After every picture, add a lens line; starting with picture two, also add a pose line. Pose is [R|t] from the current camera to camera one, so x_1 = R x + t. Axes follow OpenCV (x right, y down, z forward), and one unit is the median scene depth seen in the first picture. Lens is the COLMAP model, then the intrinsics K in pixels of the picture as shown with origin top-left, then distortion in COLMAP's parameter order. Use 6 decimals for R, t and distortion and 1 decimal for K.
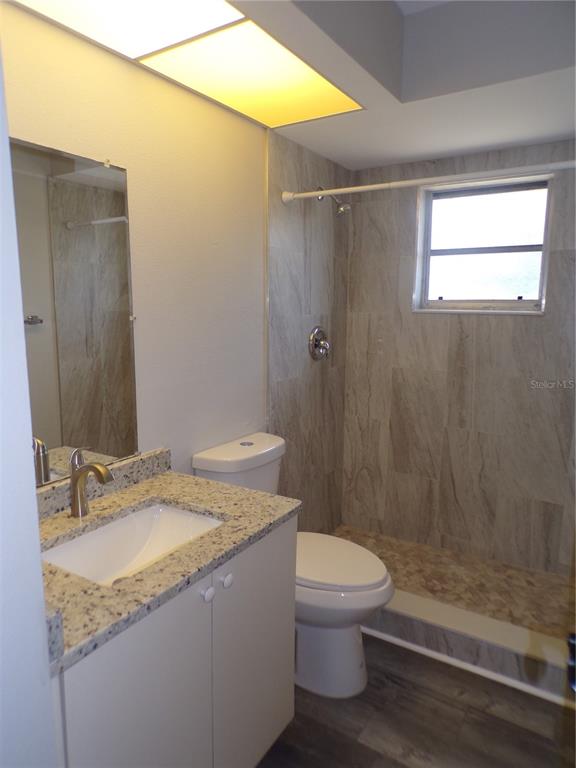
lens RADIAL K [[523.6, 0, 267.9], [0, 523.6, 385.0], [0, 0, 1]] dist [-0.094283, 0.006454]
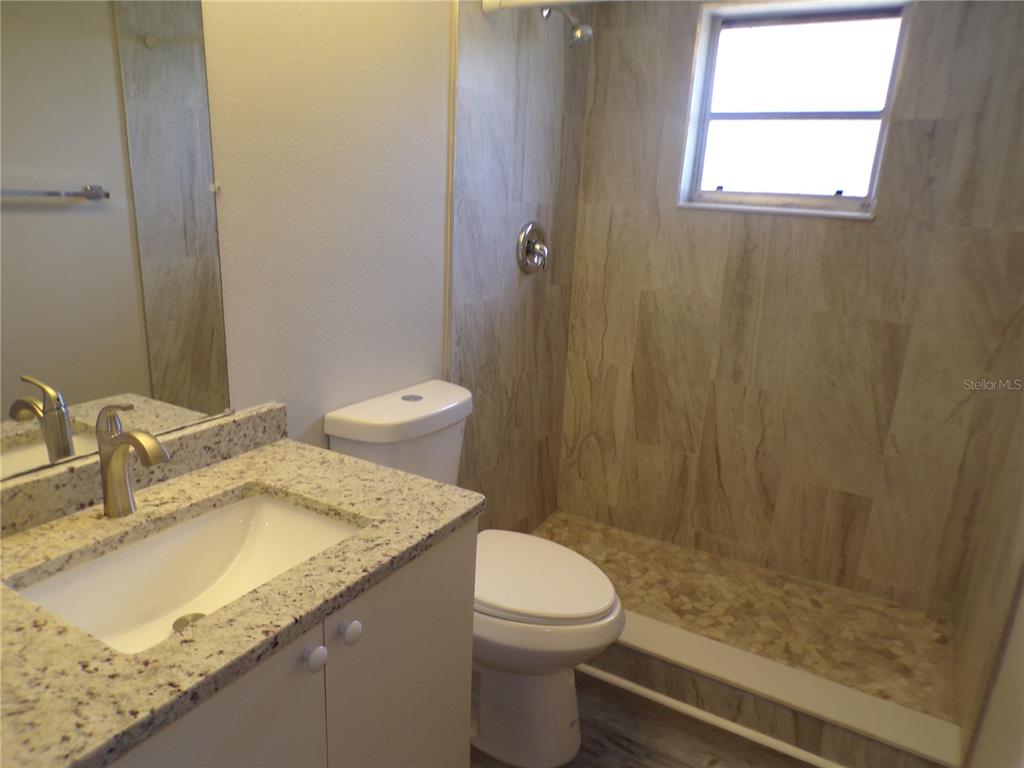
lens RADIAL K [[703.7, 0, 513.1], [0, 703.7, 402.1], [0, 0, 1]] dist [-0.048662, 0.001055]
pose [[0.997622, 0.032465, 0.060800, 0.025284], [-0.040336, 0.990287, 0.133060, -0.003466], [-0.055890, -0.135196, 0.989241, 0.097857]]
